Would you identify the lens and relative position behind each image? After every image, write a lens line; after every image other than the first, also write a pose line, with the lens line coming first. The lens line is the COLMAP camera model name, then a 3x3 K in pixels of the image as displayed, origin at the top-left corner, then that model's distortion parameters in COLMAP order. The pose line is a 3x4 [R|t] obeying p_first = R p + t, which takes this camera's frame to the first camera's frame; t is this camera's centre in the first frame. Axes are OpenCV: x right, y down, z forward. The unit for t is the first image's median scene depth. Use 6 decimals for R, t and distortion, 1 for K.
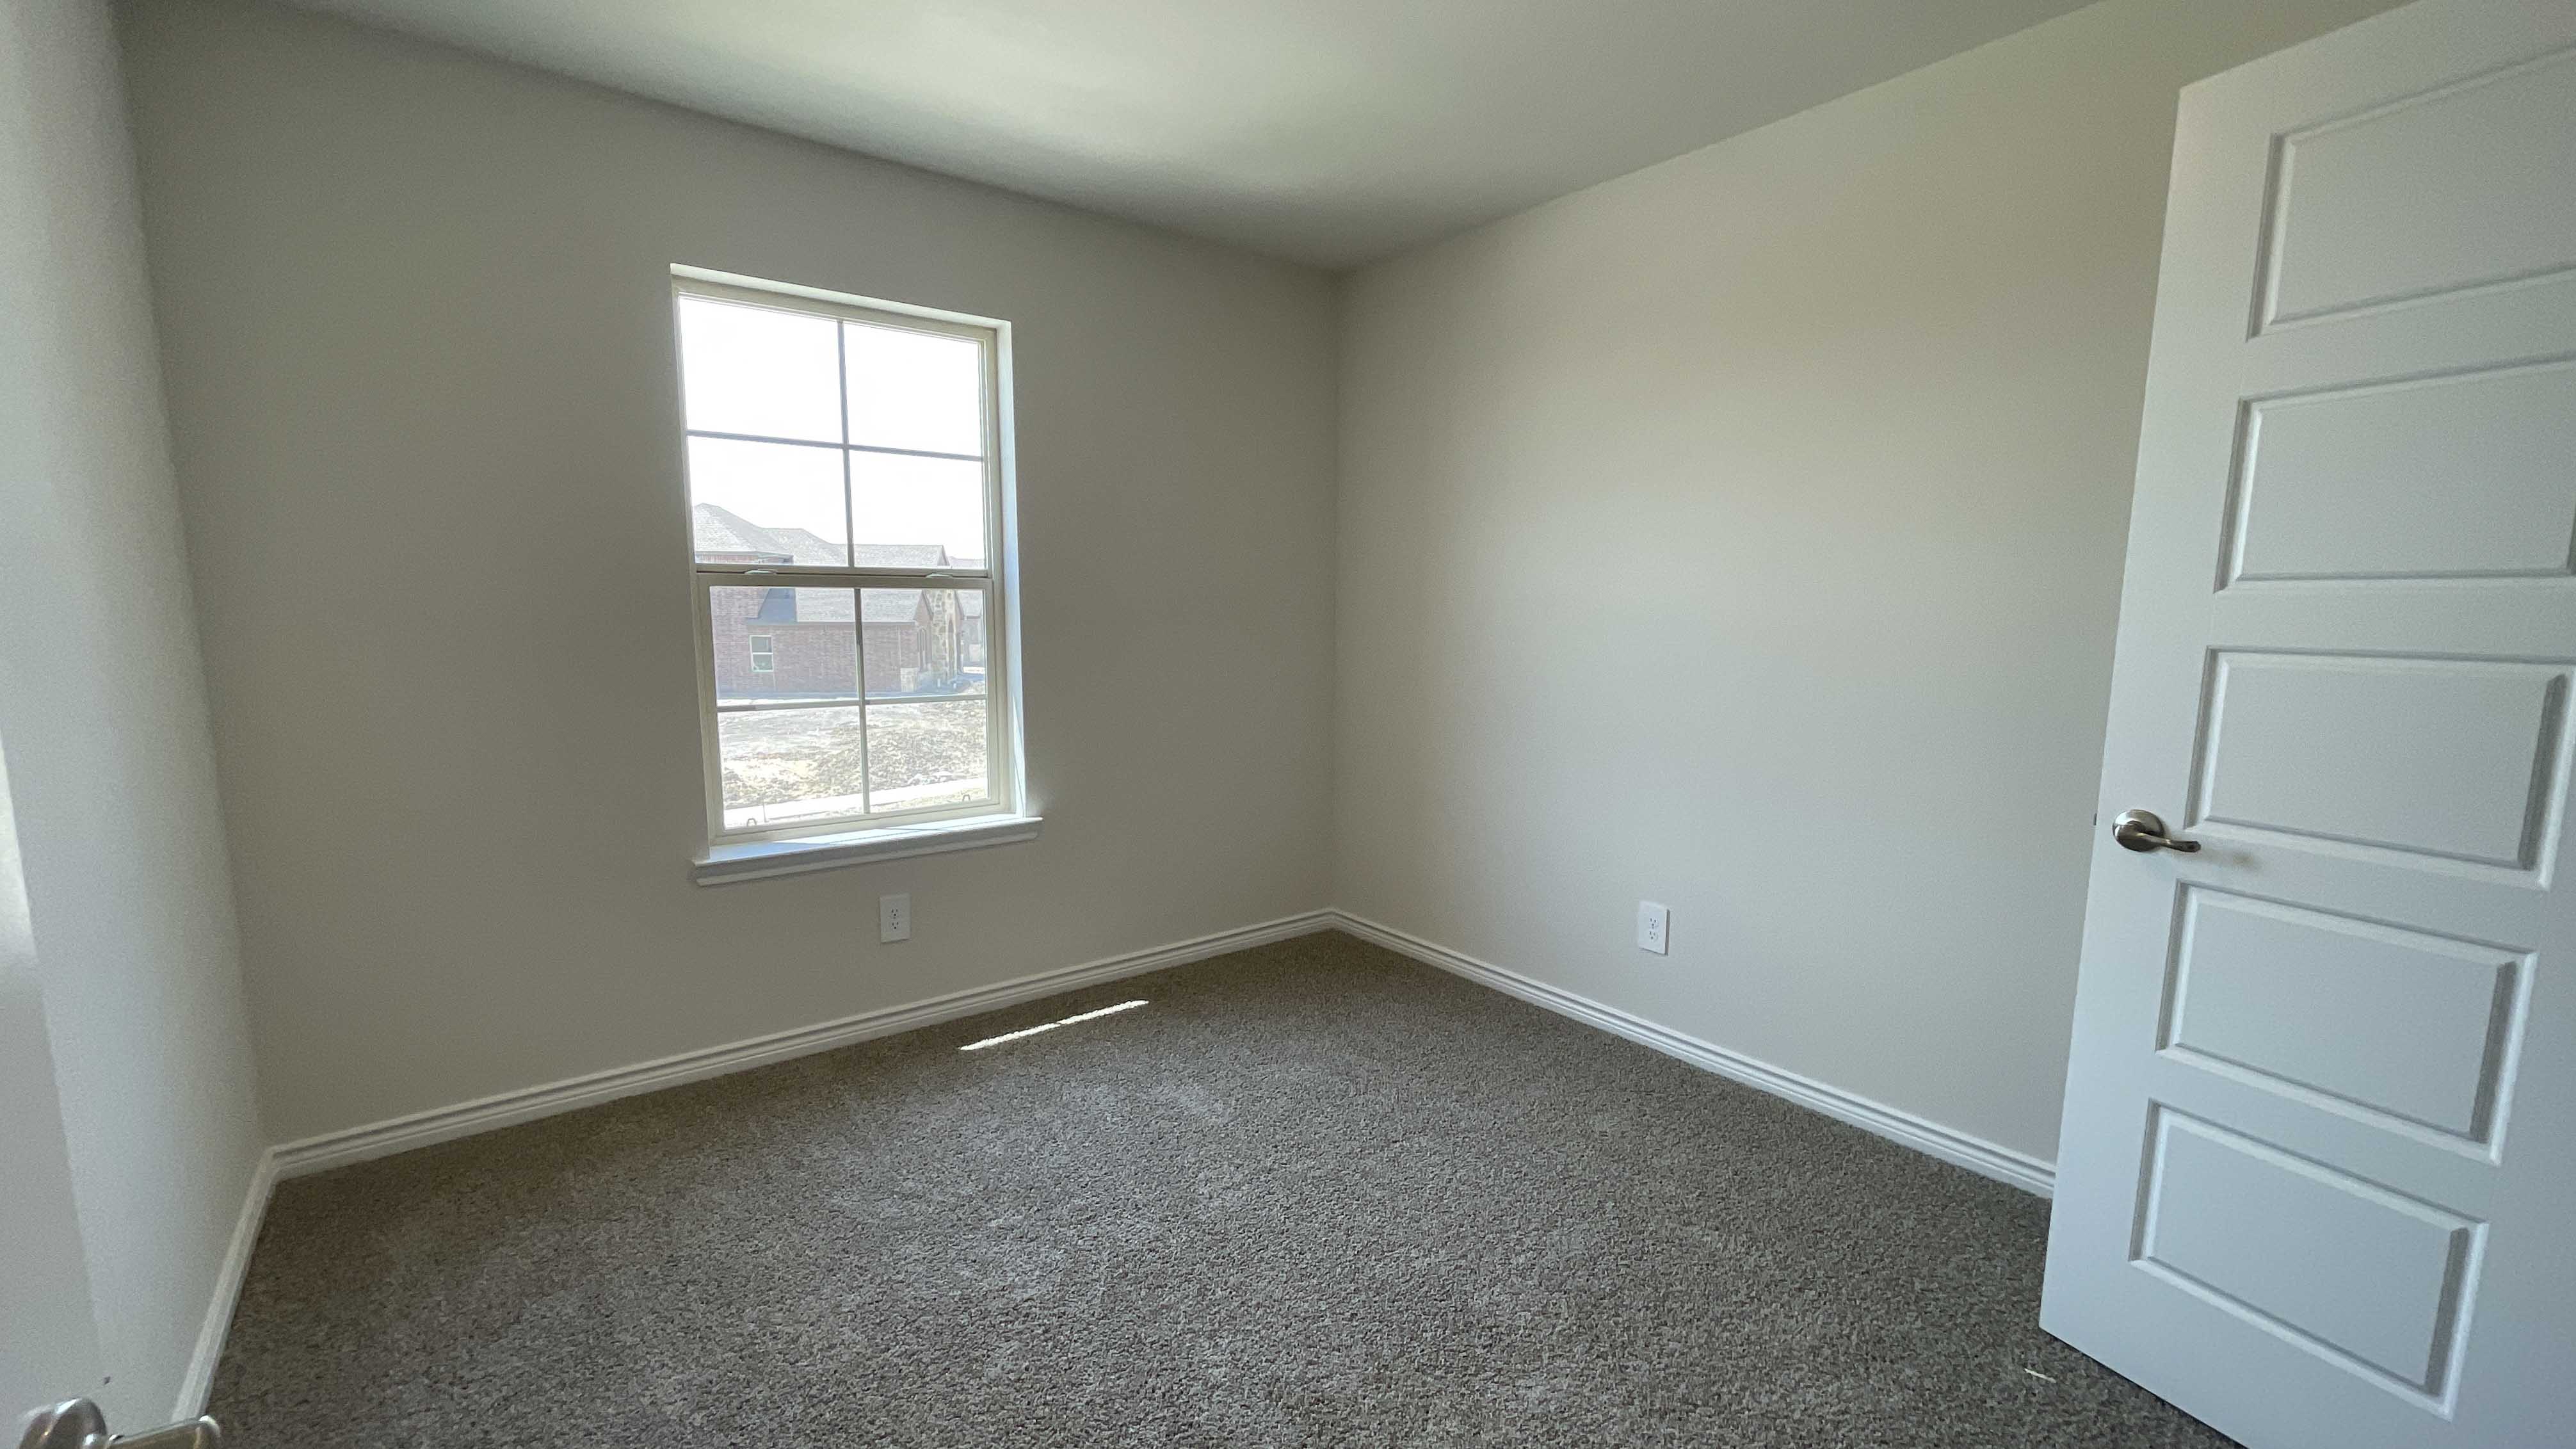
lens RADIAL K [[1039.9, 0, 1283.2], [0, 1039.9, 732.9], [0, 0, 1]] dist [-0.000128, -0.000240]
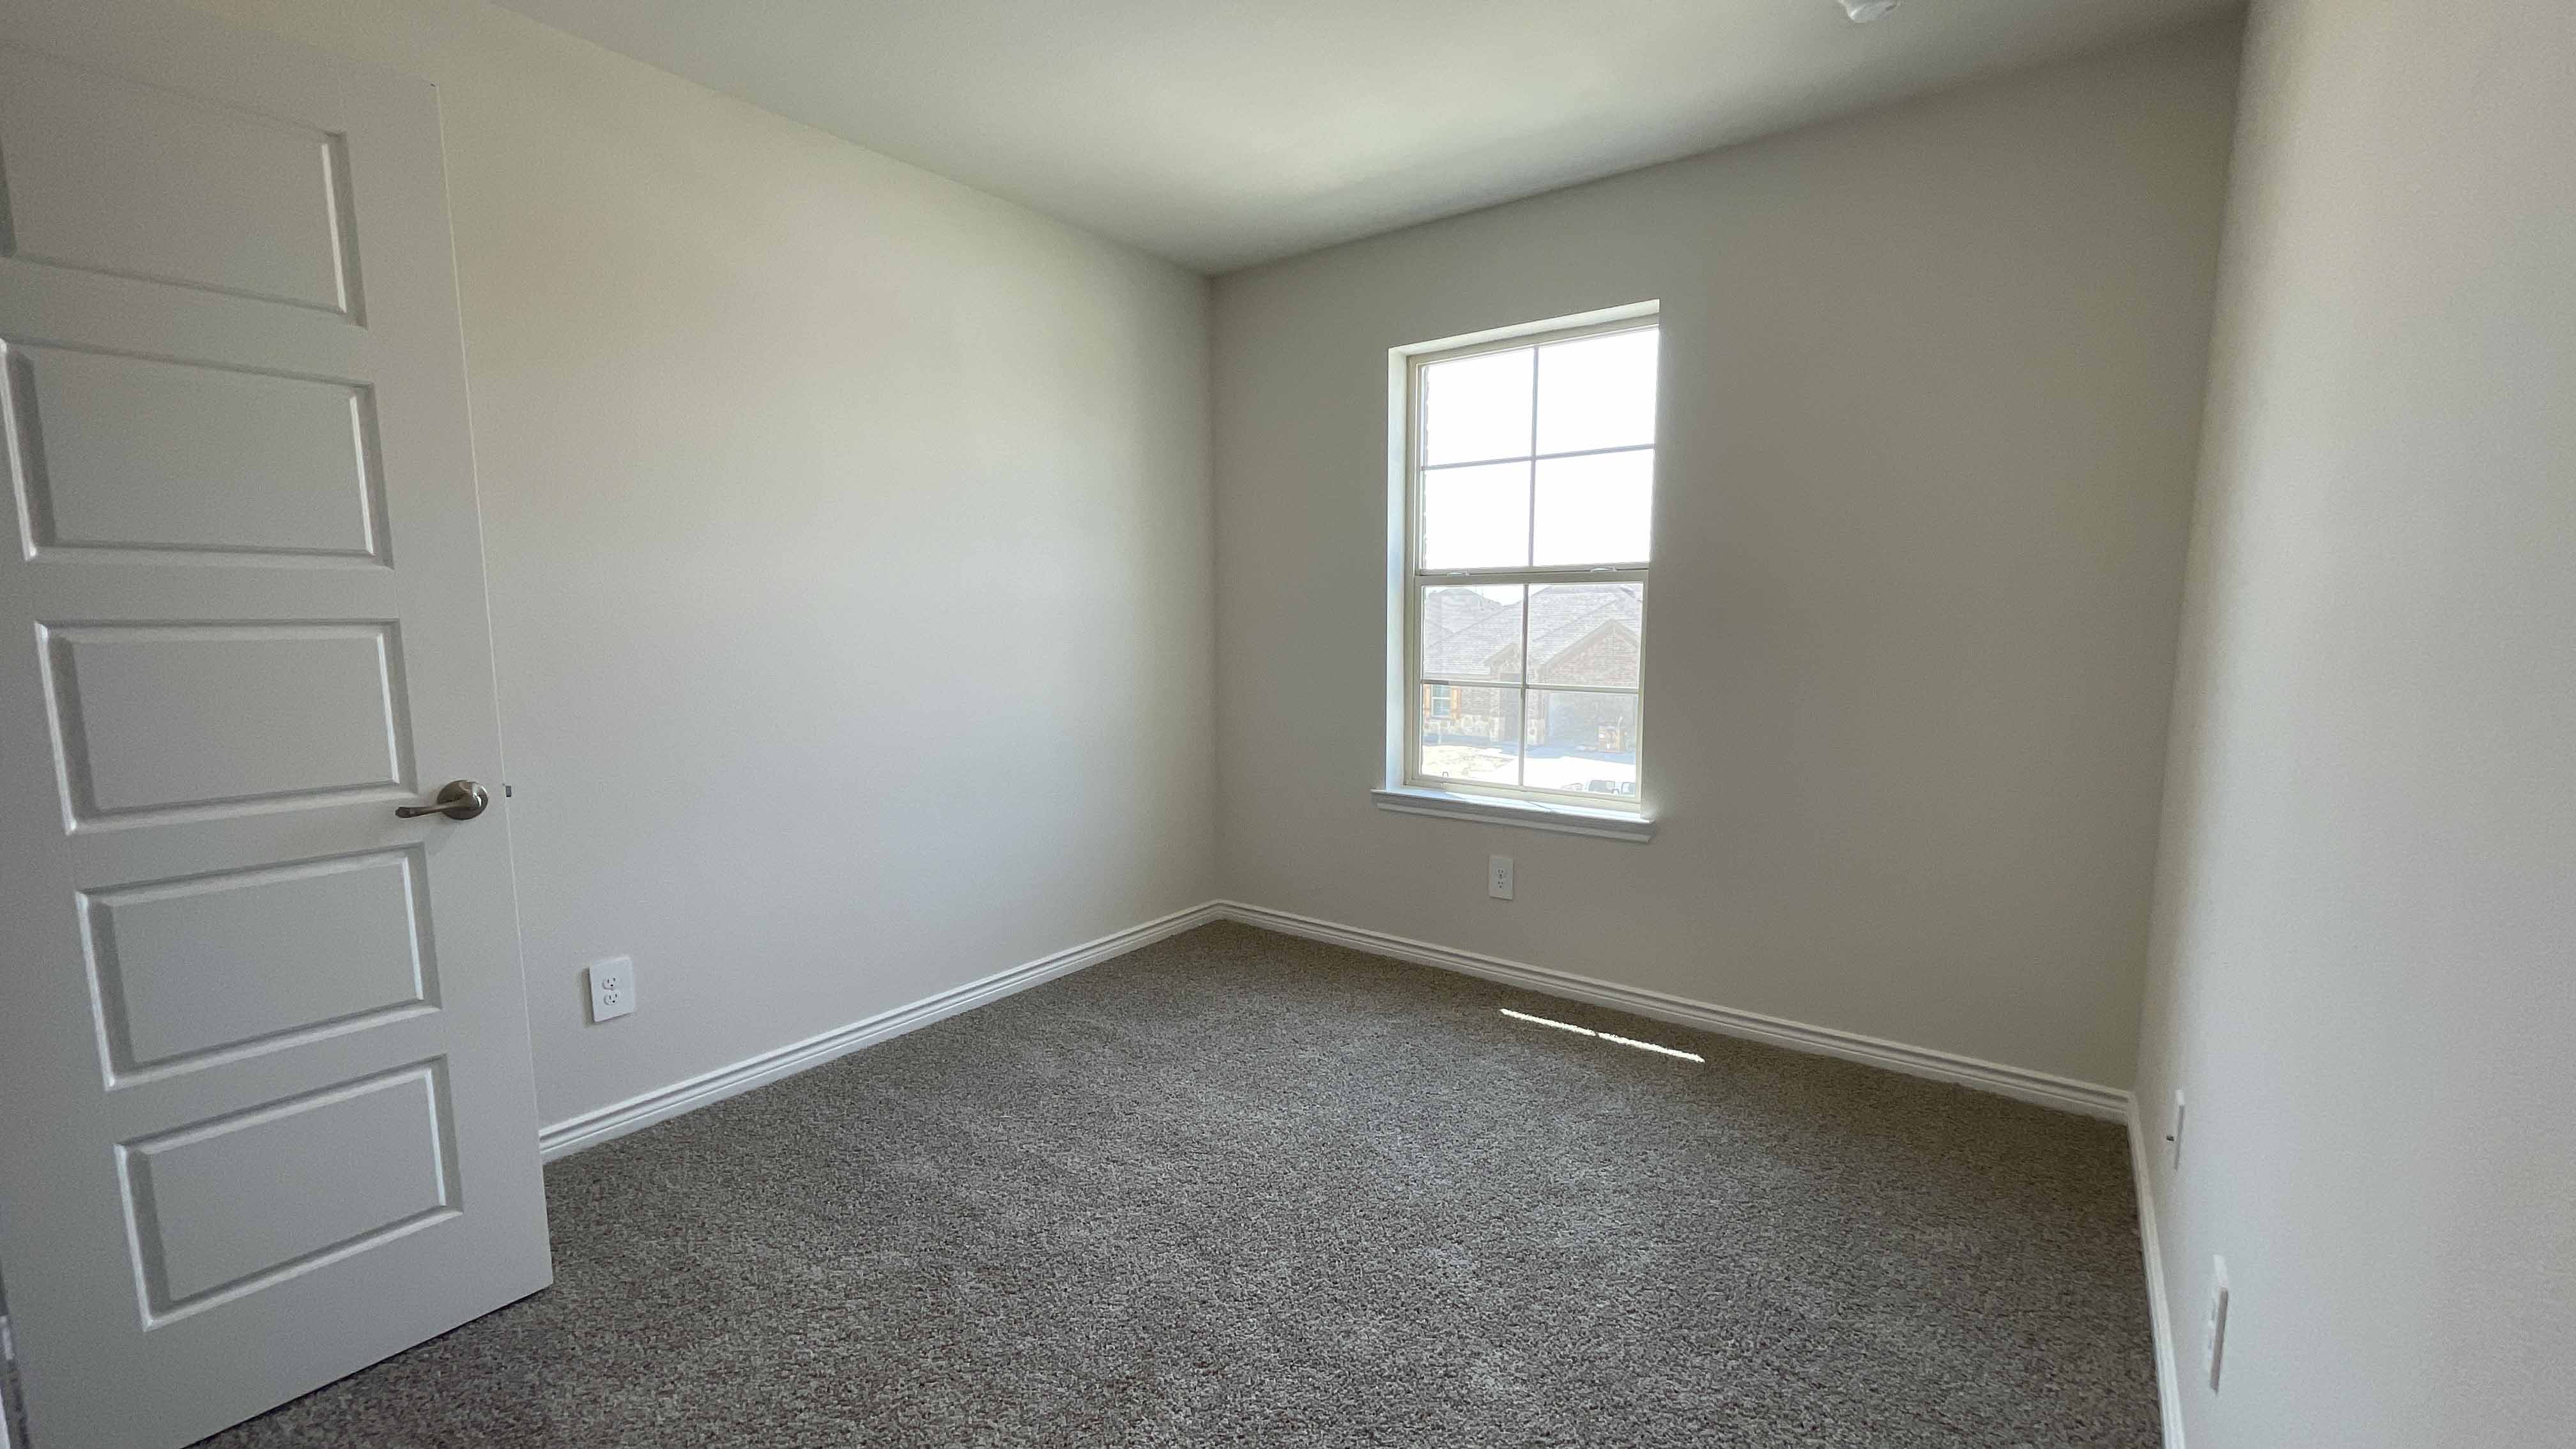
lens RADIAL K [[1039.7, 0, 1276.1], [0, 1039.7, 715.4], [0, 0, 1]] dist [-0.000128, -0.000240]
pose [[0.266462, 0.102396, -0.958391, 0.588554], [-0.099835, 0.991925, 0.078222, -0.057299], [0.958661, 0.074838, 0.274533, 0.425602]]
